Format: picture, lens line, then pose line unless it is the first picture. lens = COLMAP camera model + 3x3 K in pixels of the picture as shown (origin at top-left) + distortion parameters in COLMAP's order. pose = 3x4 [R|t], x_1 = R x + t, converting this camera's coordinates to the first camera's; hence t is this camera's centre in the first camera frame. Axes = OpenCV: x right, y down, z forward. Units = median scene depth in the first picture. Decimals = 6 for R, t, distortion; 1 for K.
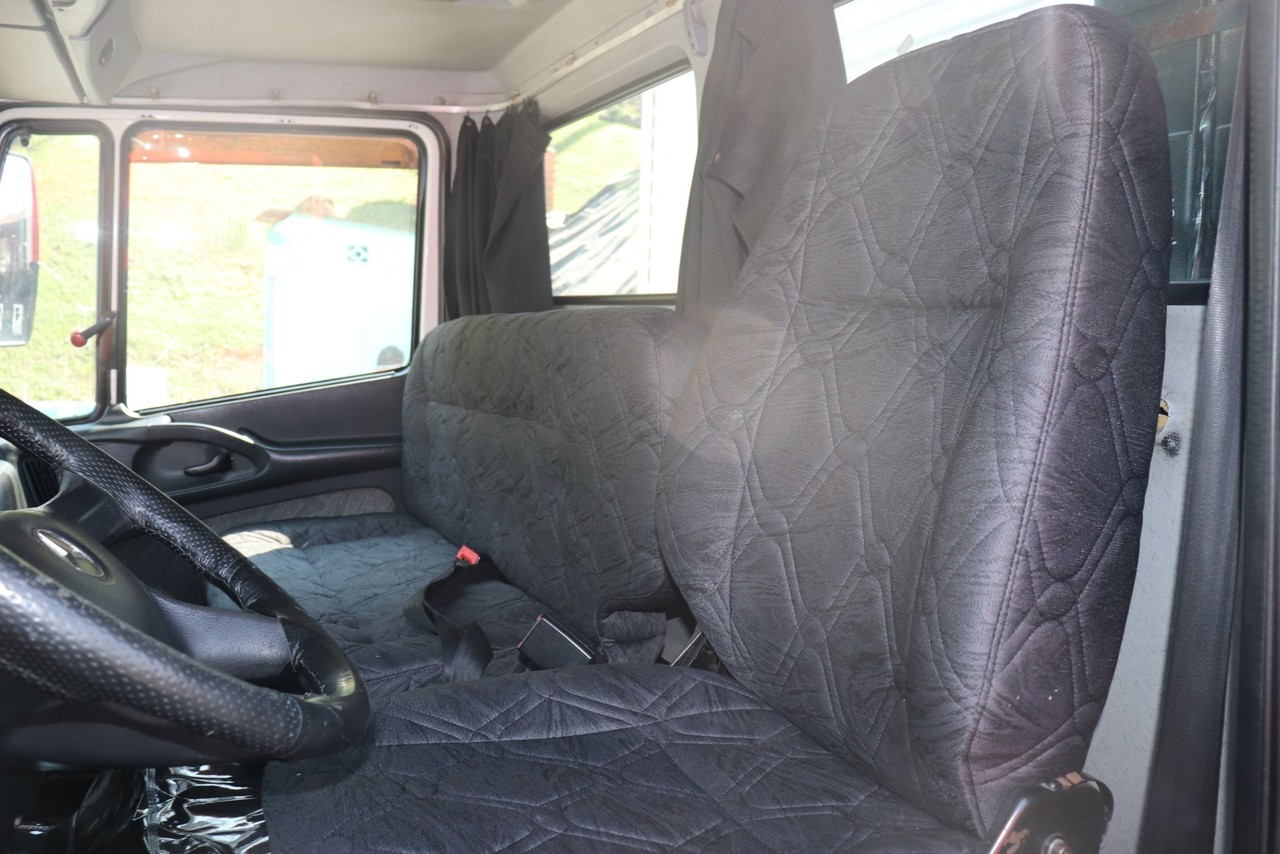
lens RADIAL K [[1087.5, 0, 605.5], [0, 1087.5, 428.4], [0, 0, 1]] dist [-0.194547, 0.178776]
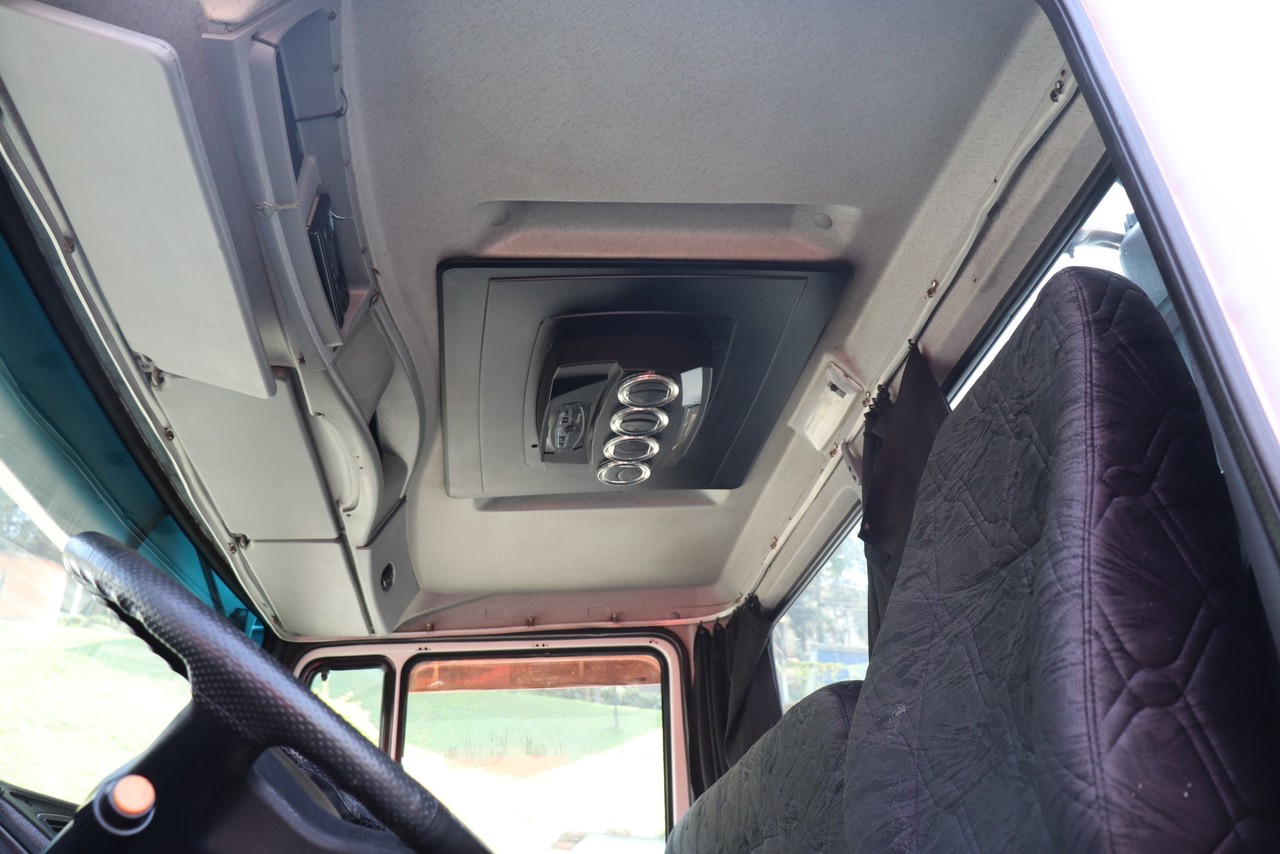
lens RADIAL K [[1087.5, 0, 605.5], [0, 1087.5, 428.4], [0, 0, 1]] dist [-0.194547, 0.178776]
pose [[0.958752, -0.176873, -0.222509, 0.184262], [0.022418, 0.827426, -0.561127, 0.492902], [0.283358, 0.532994, 0.797261, -0.076100]]
